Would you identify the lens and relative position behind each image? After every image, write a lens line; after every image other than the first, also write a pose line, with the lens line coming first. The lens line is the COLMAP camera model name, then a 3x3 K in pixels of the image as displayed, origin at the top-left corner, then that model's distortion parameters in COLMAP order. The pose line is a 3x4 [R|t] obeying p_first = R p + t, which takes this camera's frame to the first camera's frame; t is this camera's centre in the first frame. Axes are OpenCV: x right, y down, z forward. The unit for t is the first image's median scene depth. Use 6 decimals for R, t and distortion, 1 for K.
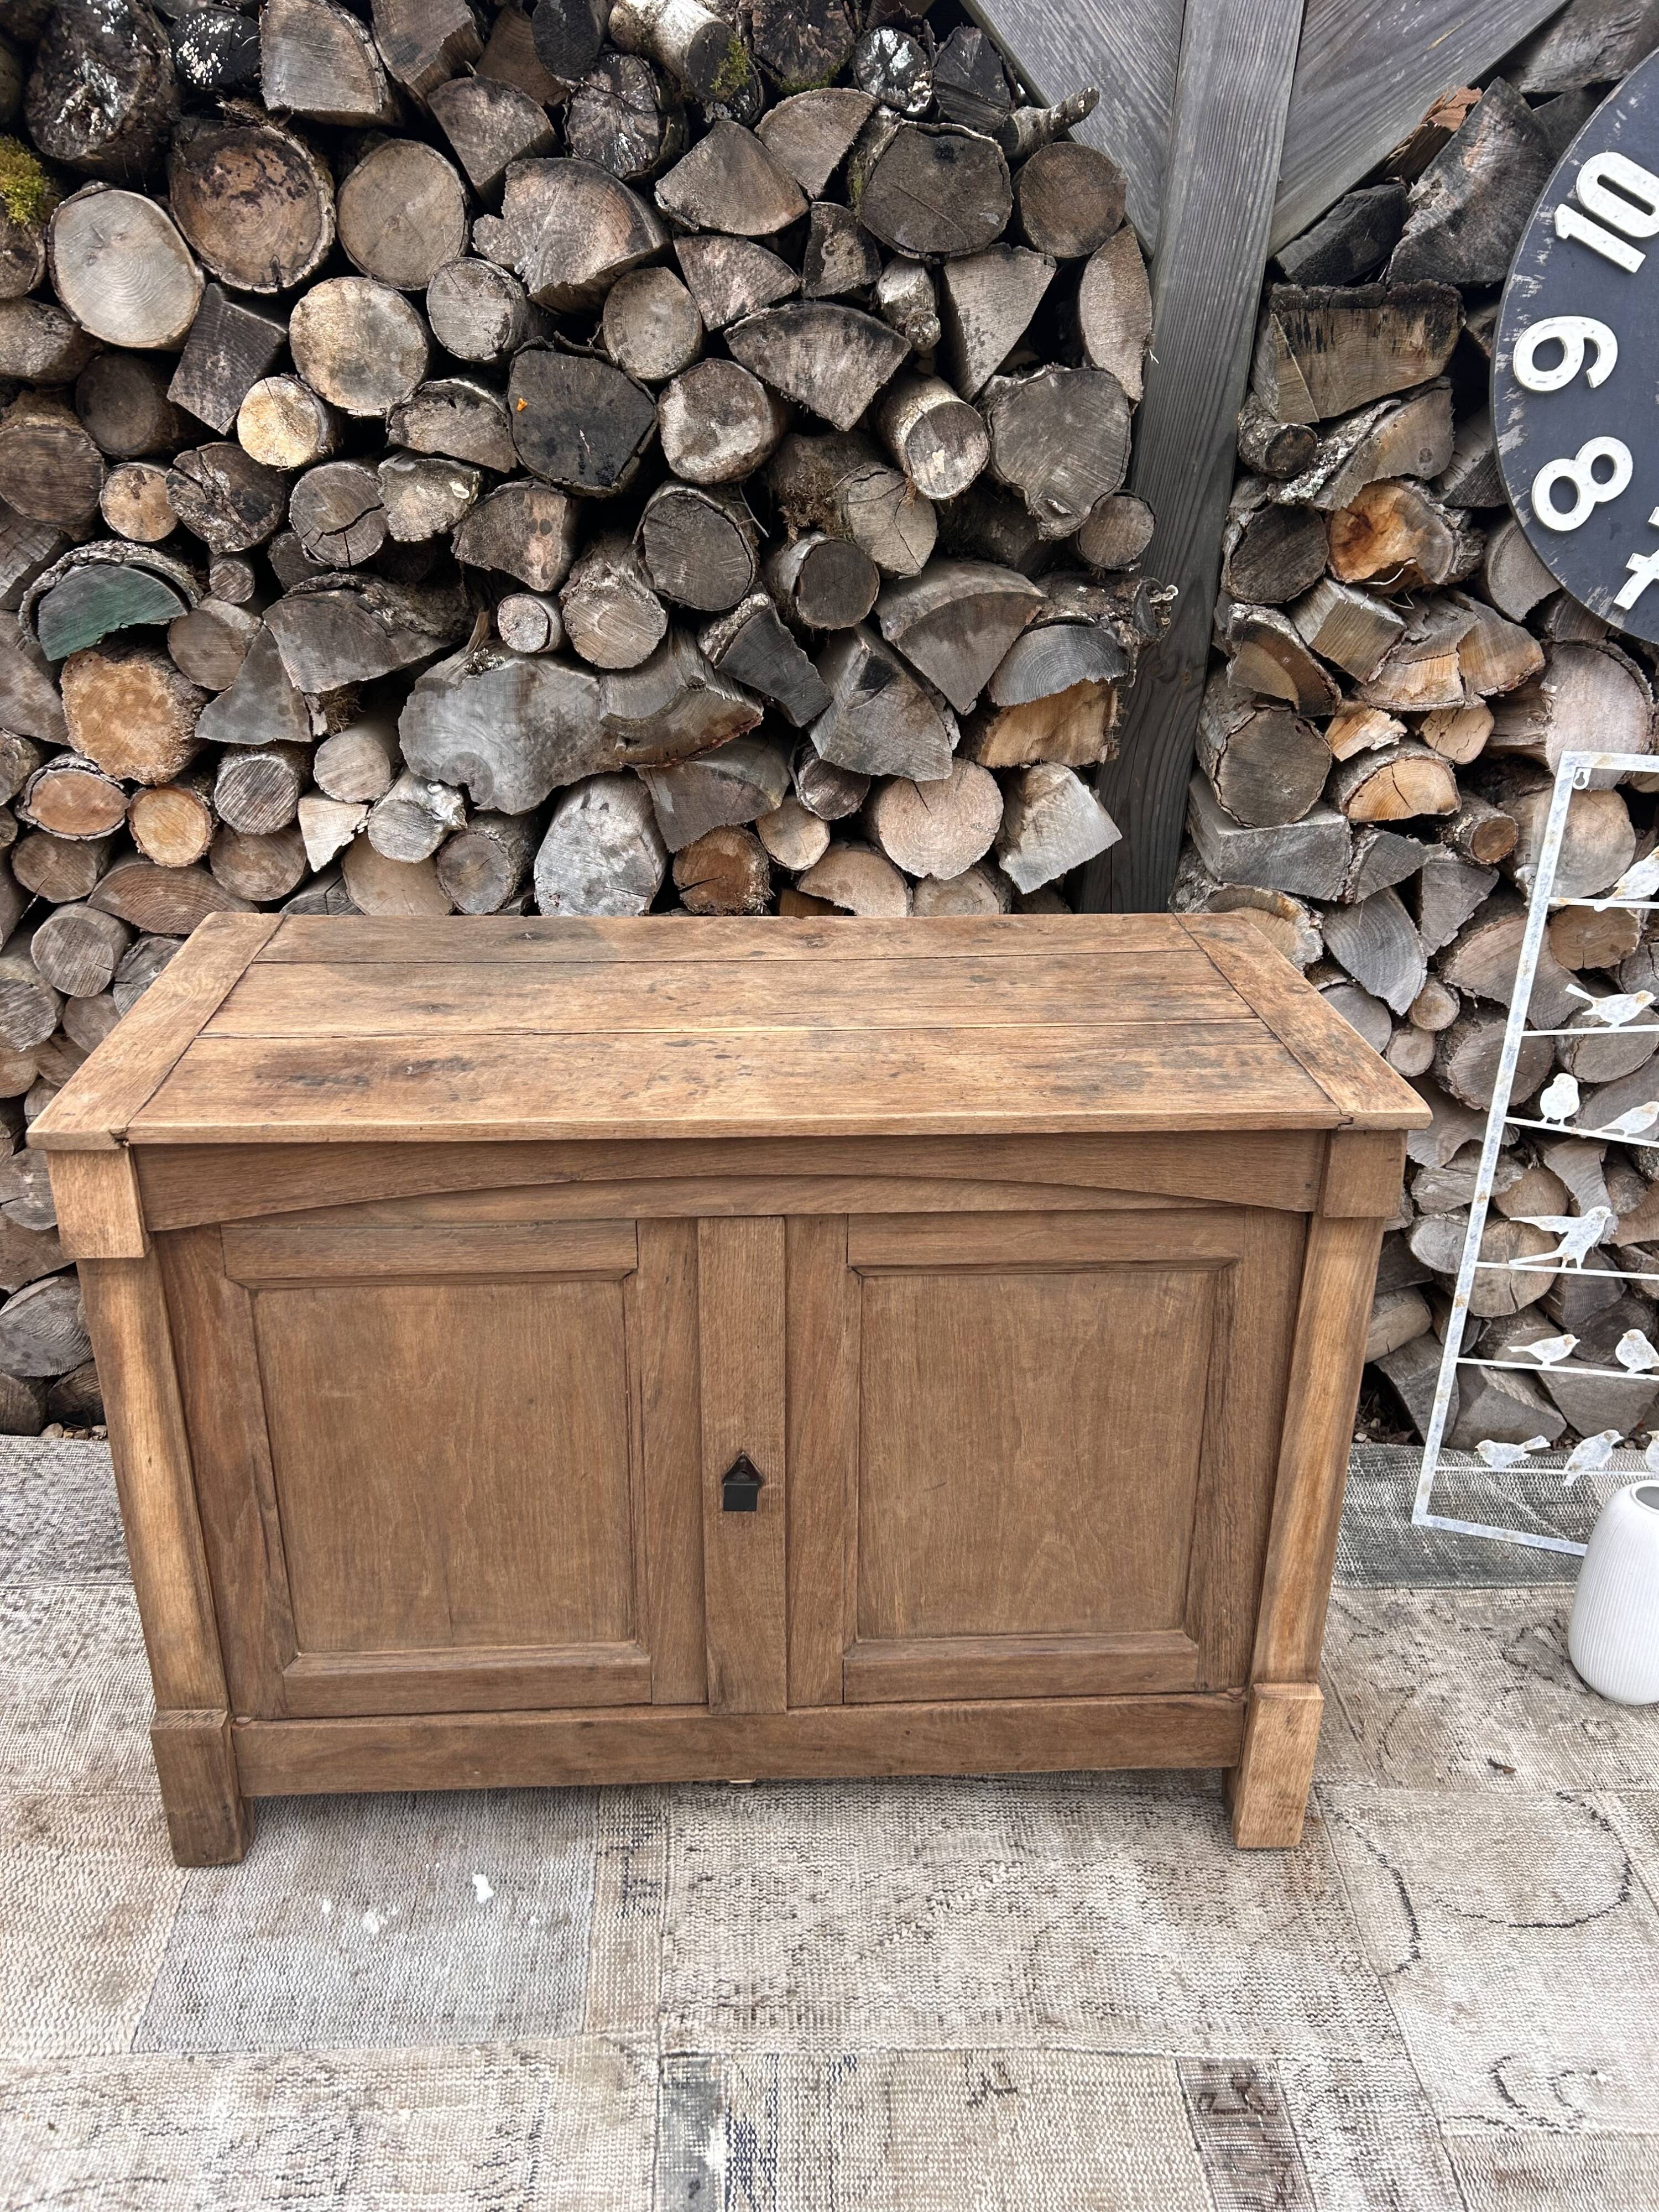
lens RADIAL K [[1664.9, 0, 814.3], [0, 1664.9, 1096.6], [0, 0, 1]] dist [0.042813, -0.044219]
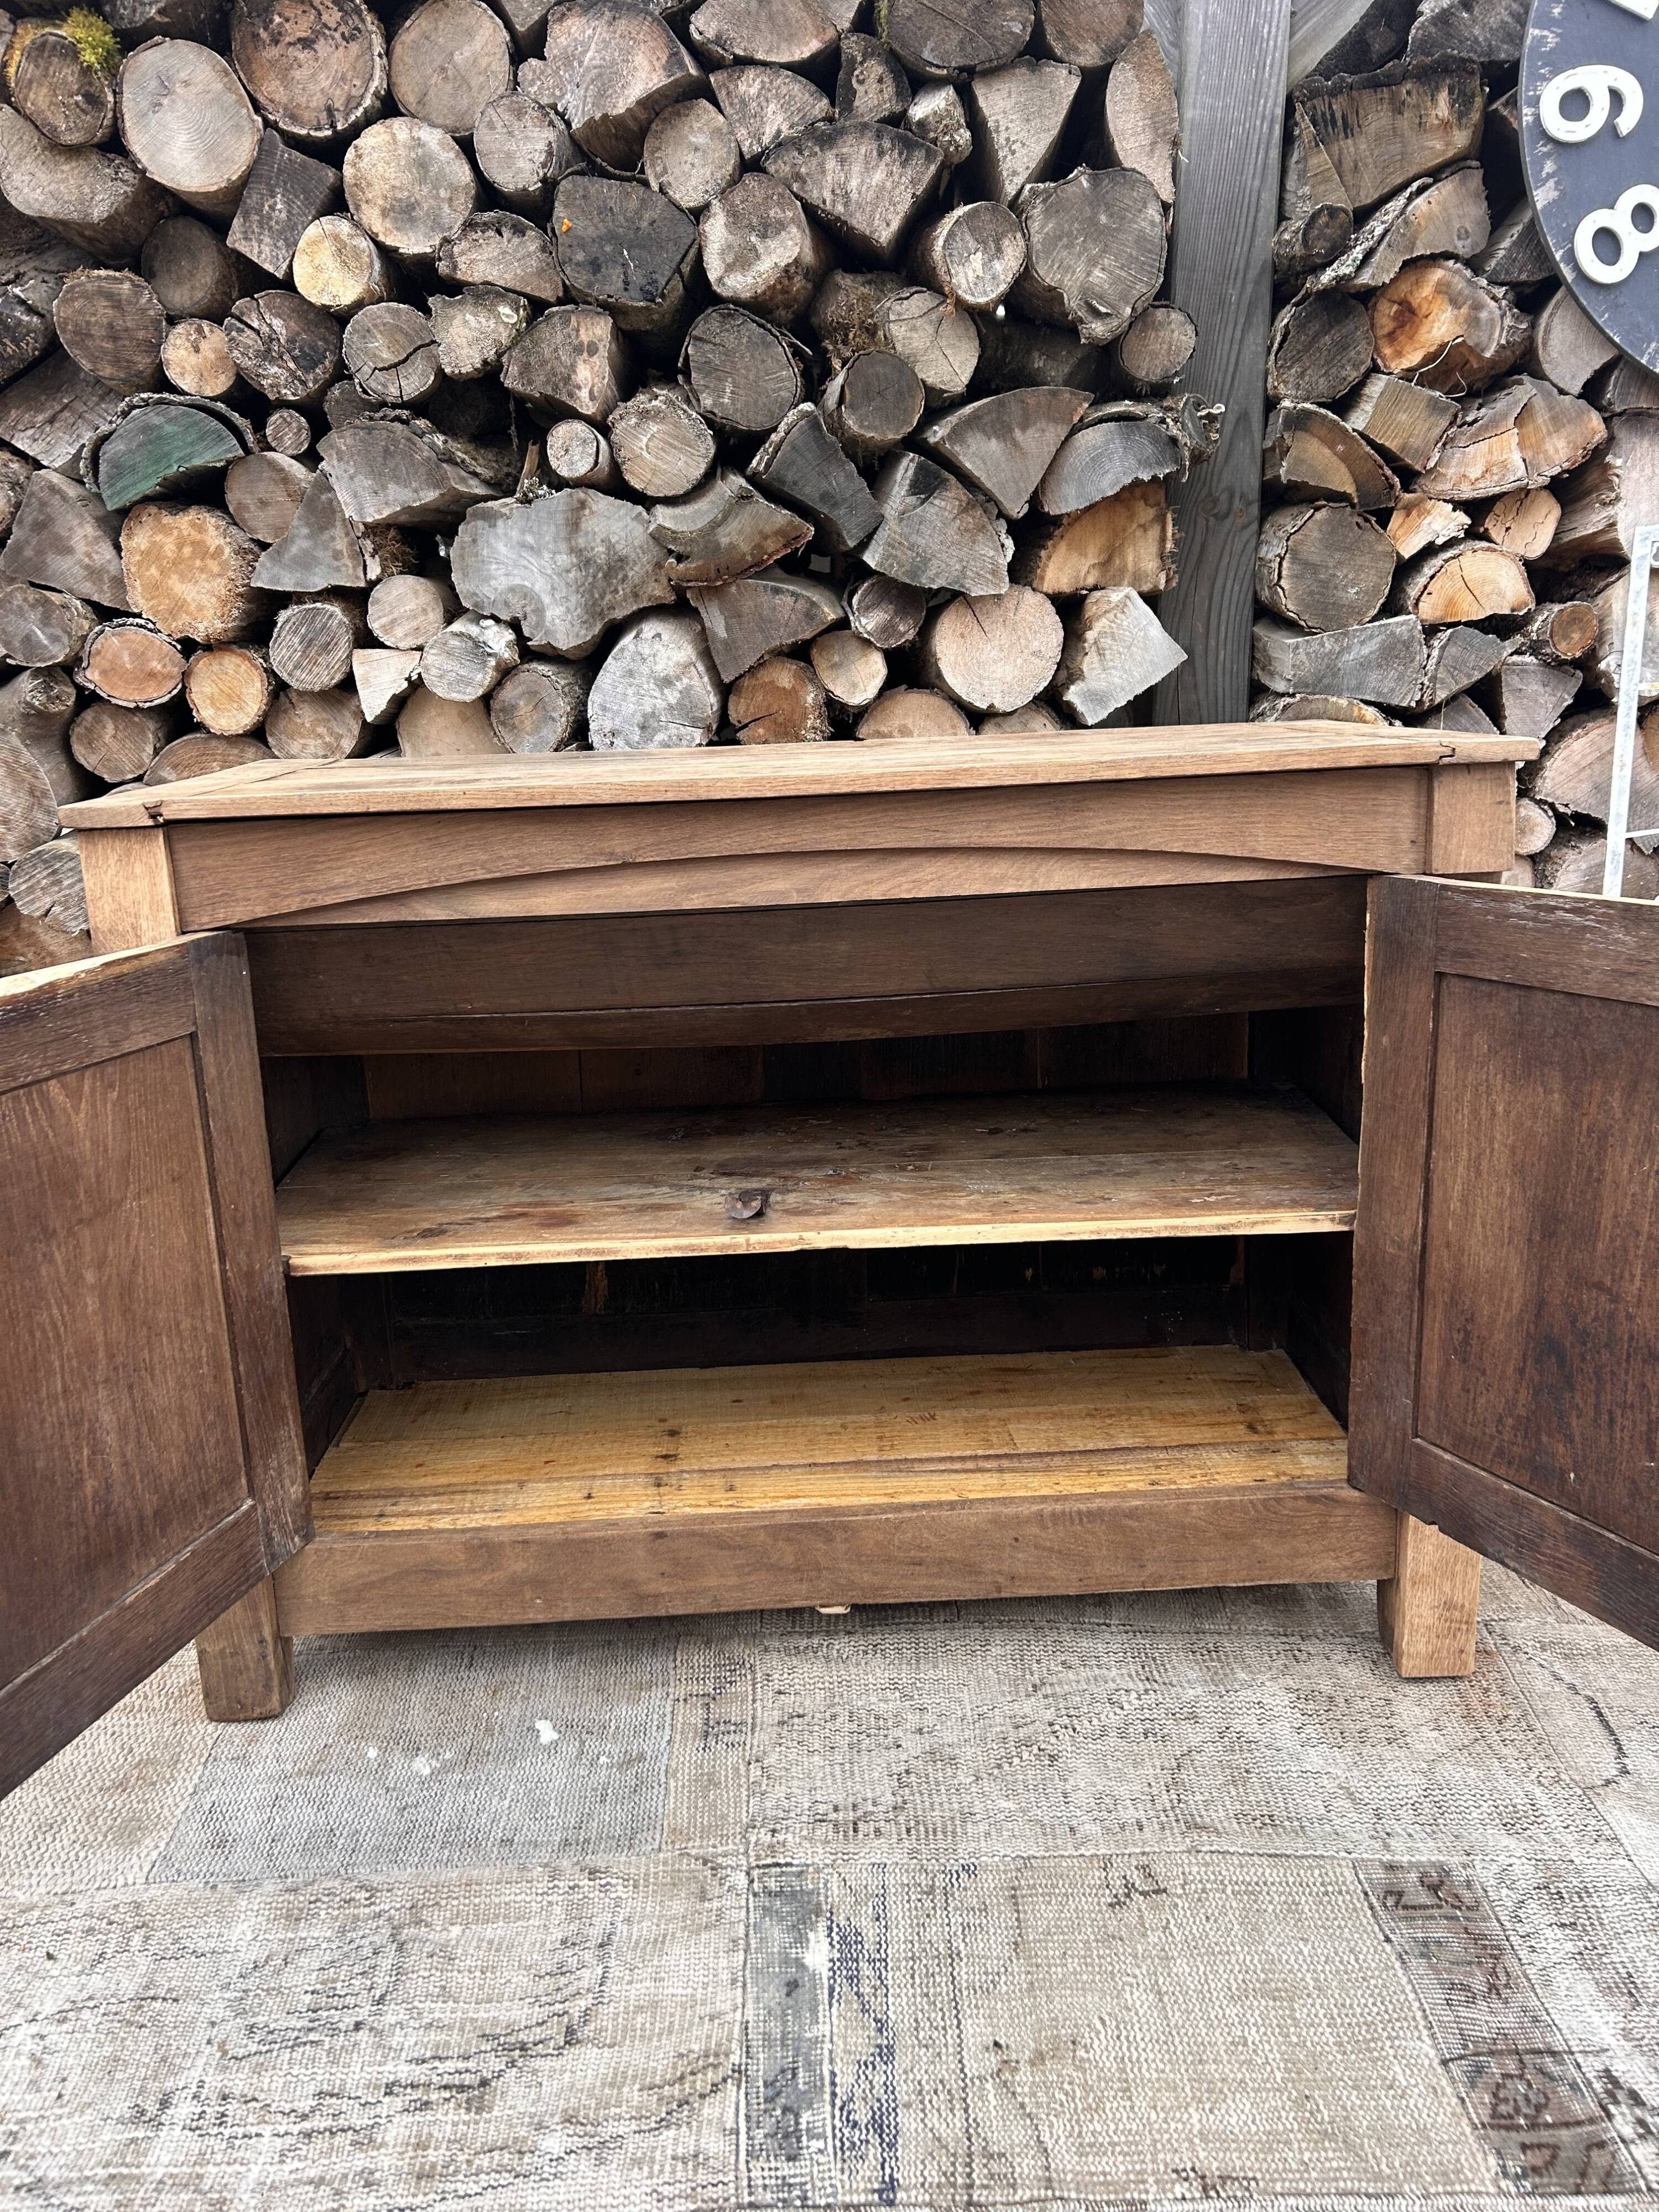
lens RADIAL K [[1665.4, 0, 829.2], [0, 1665.4, 1102.4], [0, 0, 1]] dist [0.034692, -0.024796]
pose [[0.998370, -0.045192, -0.034848, -0.002328], [0.039045, 0.986276, -0.160423, 0.282292], [0.041620, 0.158800, 0.986433, 0.076991]]
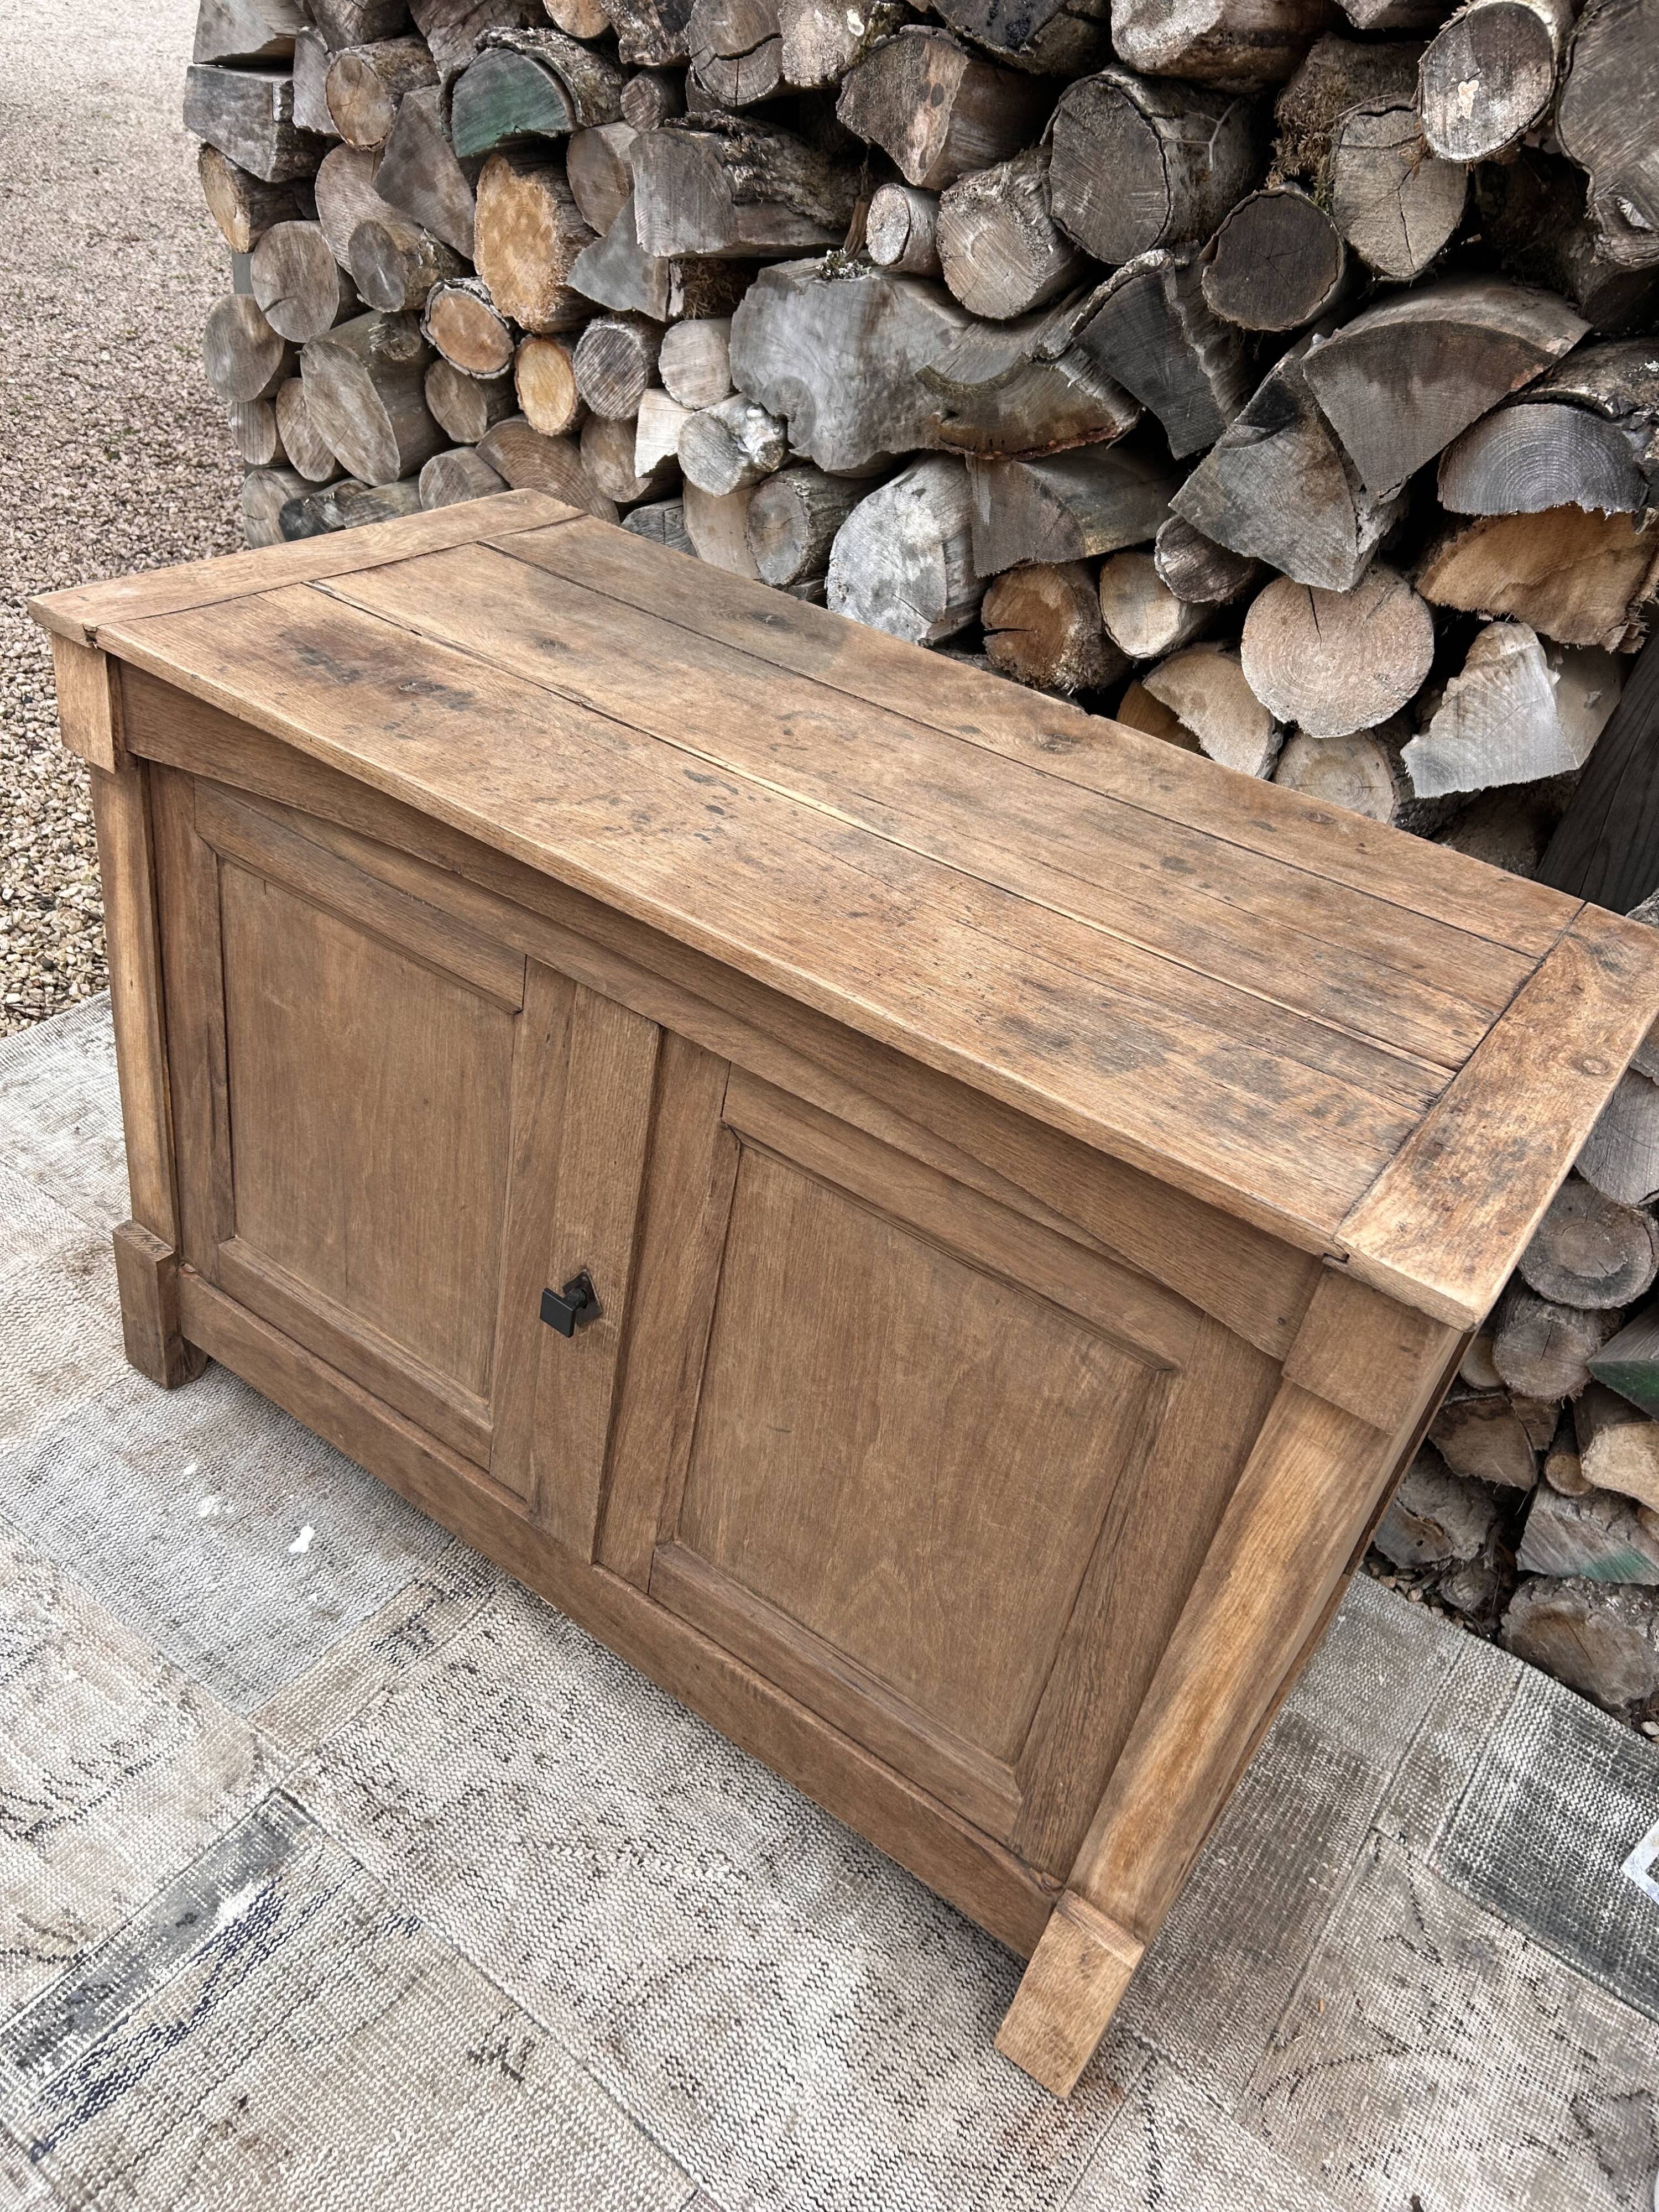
lens RADIAL K [[1668.9, 0, 830.4], [0, 1668.9, 1112.8], [0, 0, 1]] dist [0.042903, -0.041818]
pose [[0.784097, 0.442165, -0.435525, 0.342731], [-0.374826, 0.896678, 0.235532, -0.088837], [0.494669, -0.021434, 0.868817, 0.303911]]
